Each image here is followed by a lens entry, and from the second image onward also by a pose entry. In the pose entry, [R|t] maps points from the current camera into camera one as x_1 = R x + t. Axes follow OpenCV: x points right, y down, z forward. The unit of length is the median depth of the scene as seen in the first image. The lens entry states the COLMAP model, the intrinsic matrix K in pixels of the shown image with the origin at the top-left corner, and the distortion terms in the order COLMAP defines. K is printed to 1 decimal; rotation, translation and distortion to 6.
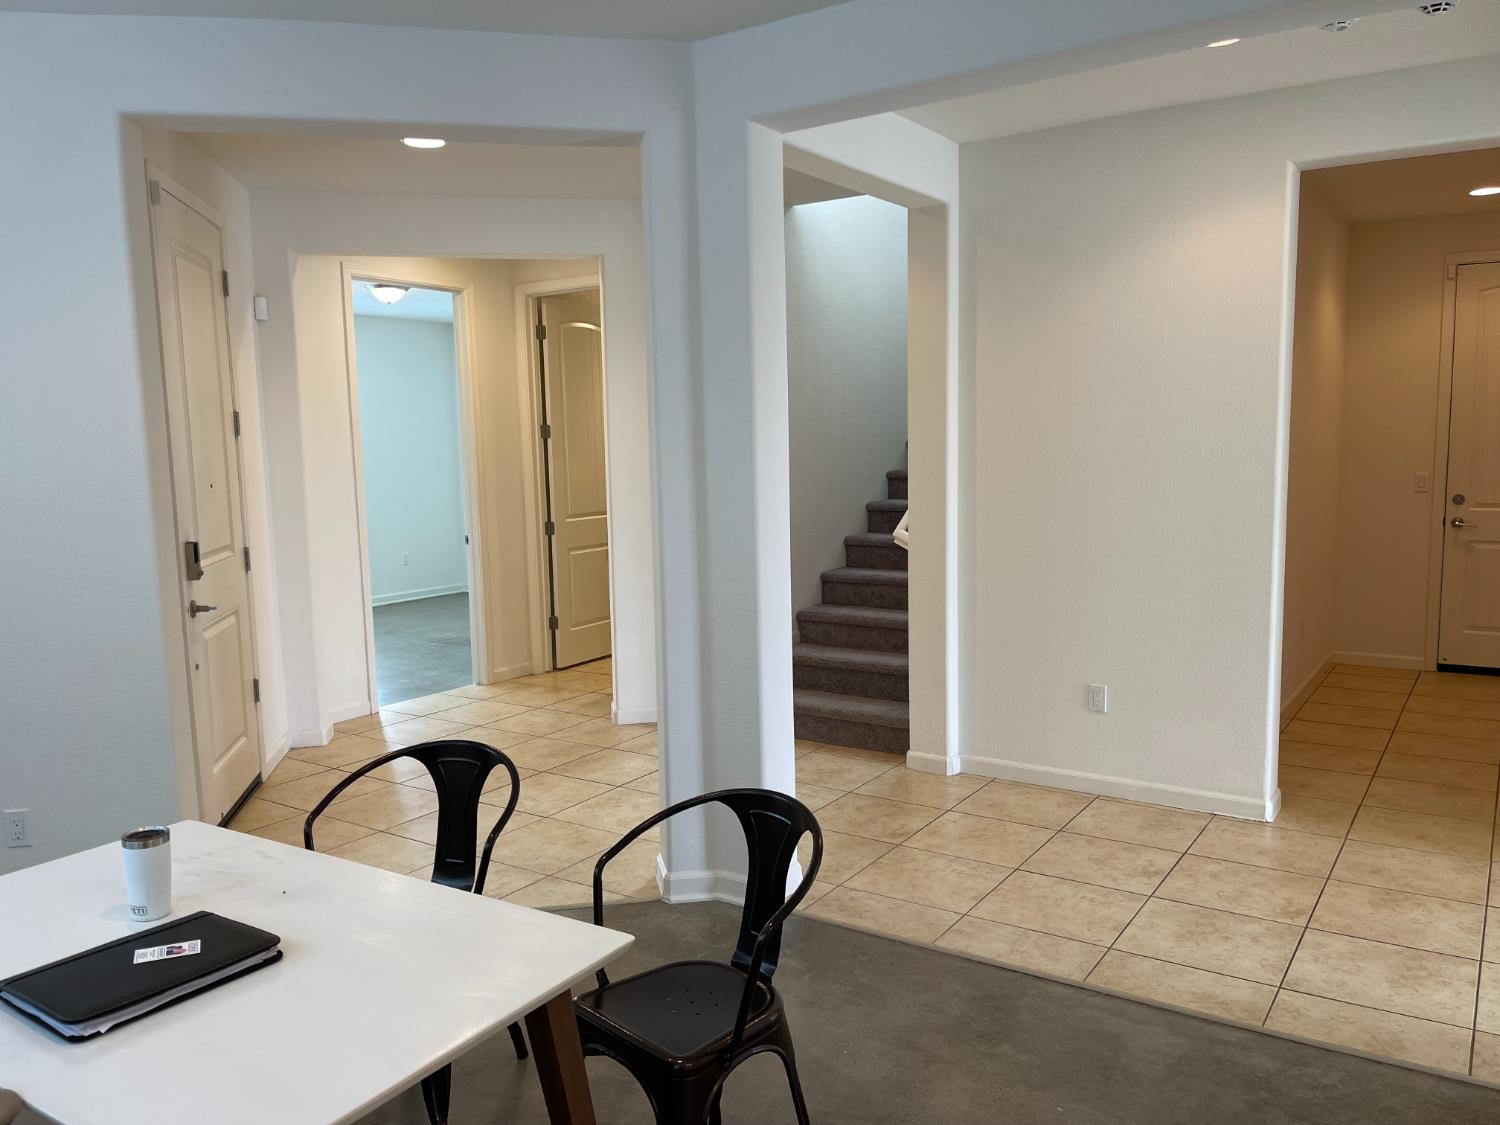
lens RADIAL K [[1136.2, 0, 742.4], [0, 1136.2, 575.1], [0, 0, 1]] dist [0.073471, -0.095362]
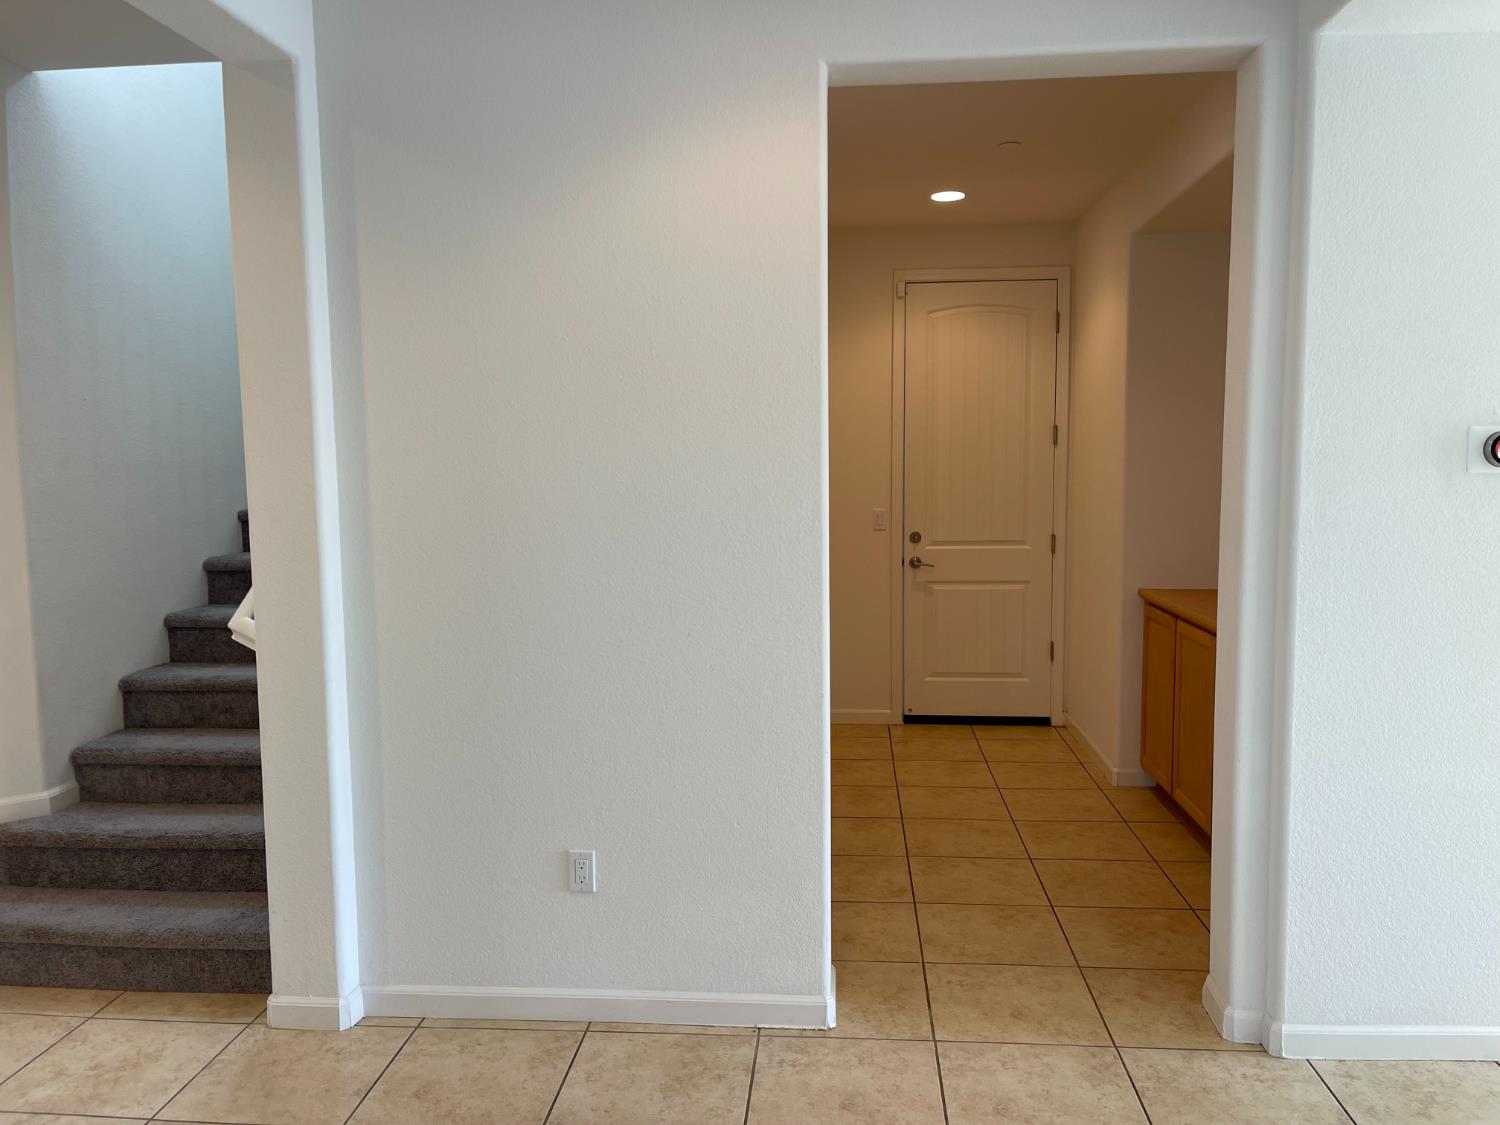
lens RADIAL K [[1136.2, 0, 757.9], [0, 1136.2, 571.9], [0, 0, 1]] dist [0.073471, -0.095362]
pose [[0.870043, -0.035678, 0.491683, 0.067874], [0.049463, 0.998662, -0.015060, -0.034215], [-0.490488, 0.037422, 0.870644, 0.300385]]
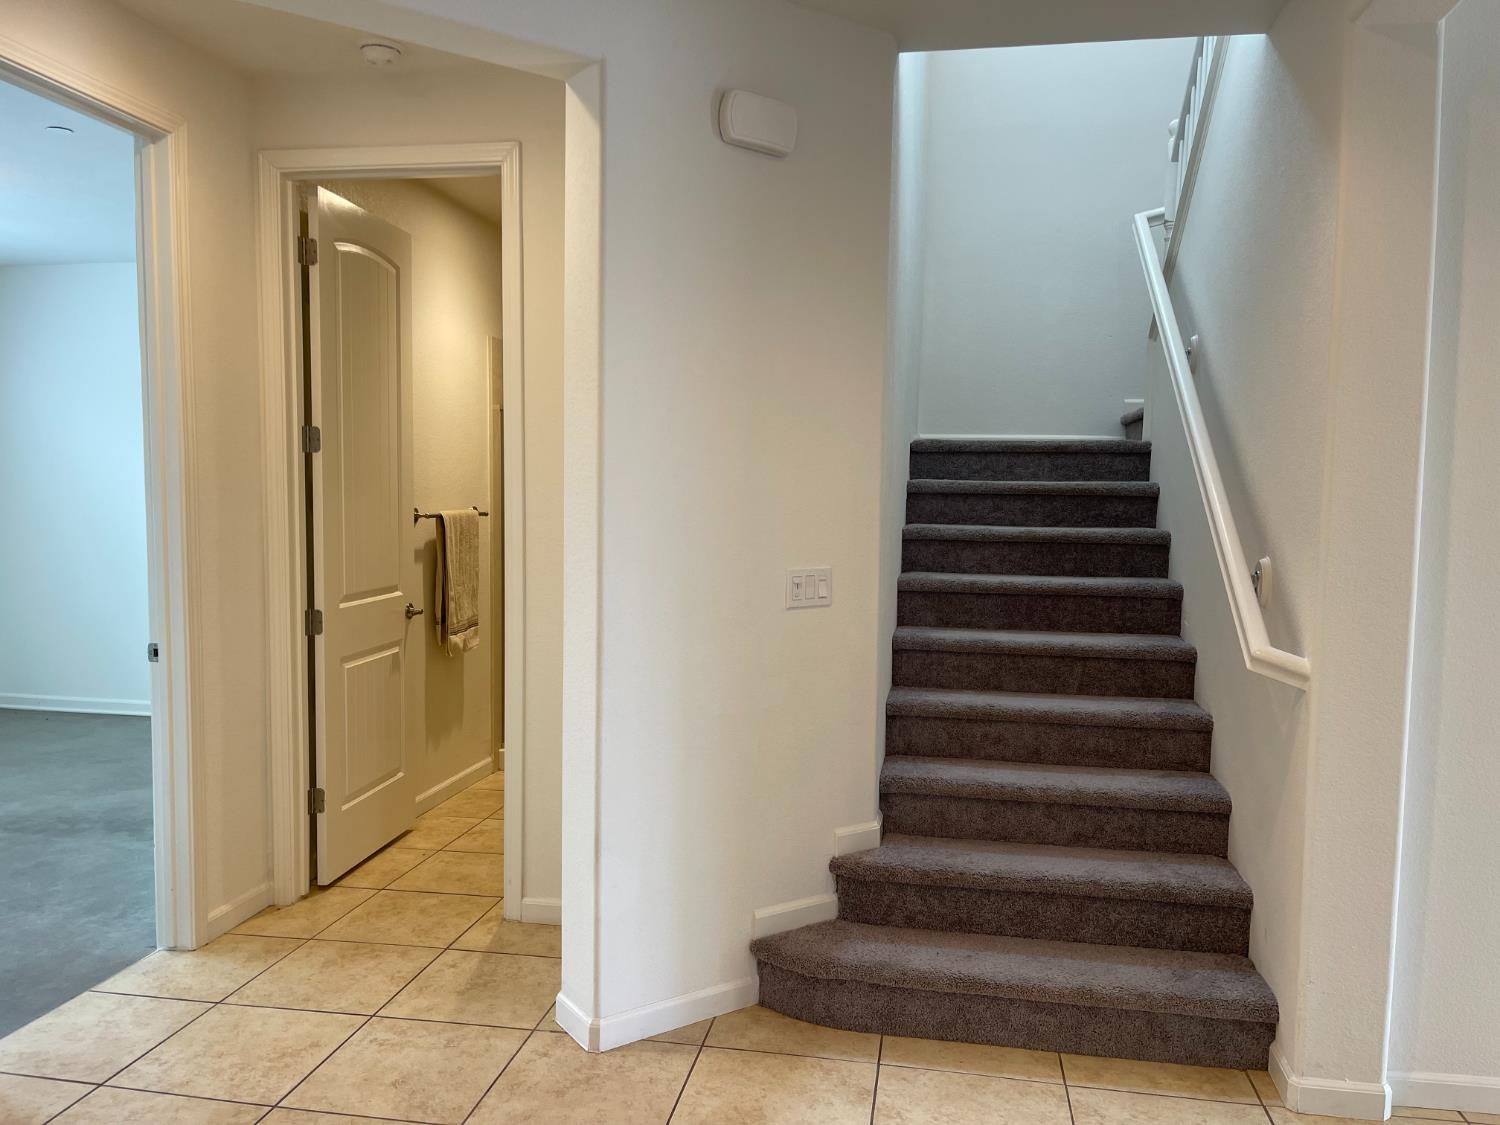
lens RADIAL K [[1136.2, 0, 750.1], [0, 1136.2, 578.0], [0, 0, 1]] dist [0.073471, -0.095362]
pose [[0.910164, 0.003195, 0.414236, -0.244742], [0.014719, 0.999089, -0.040047, -0.044474], [-0.413987, 0.042547, 0.909288, 0.518595]]
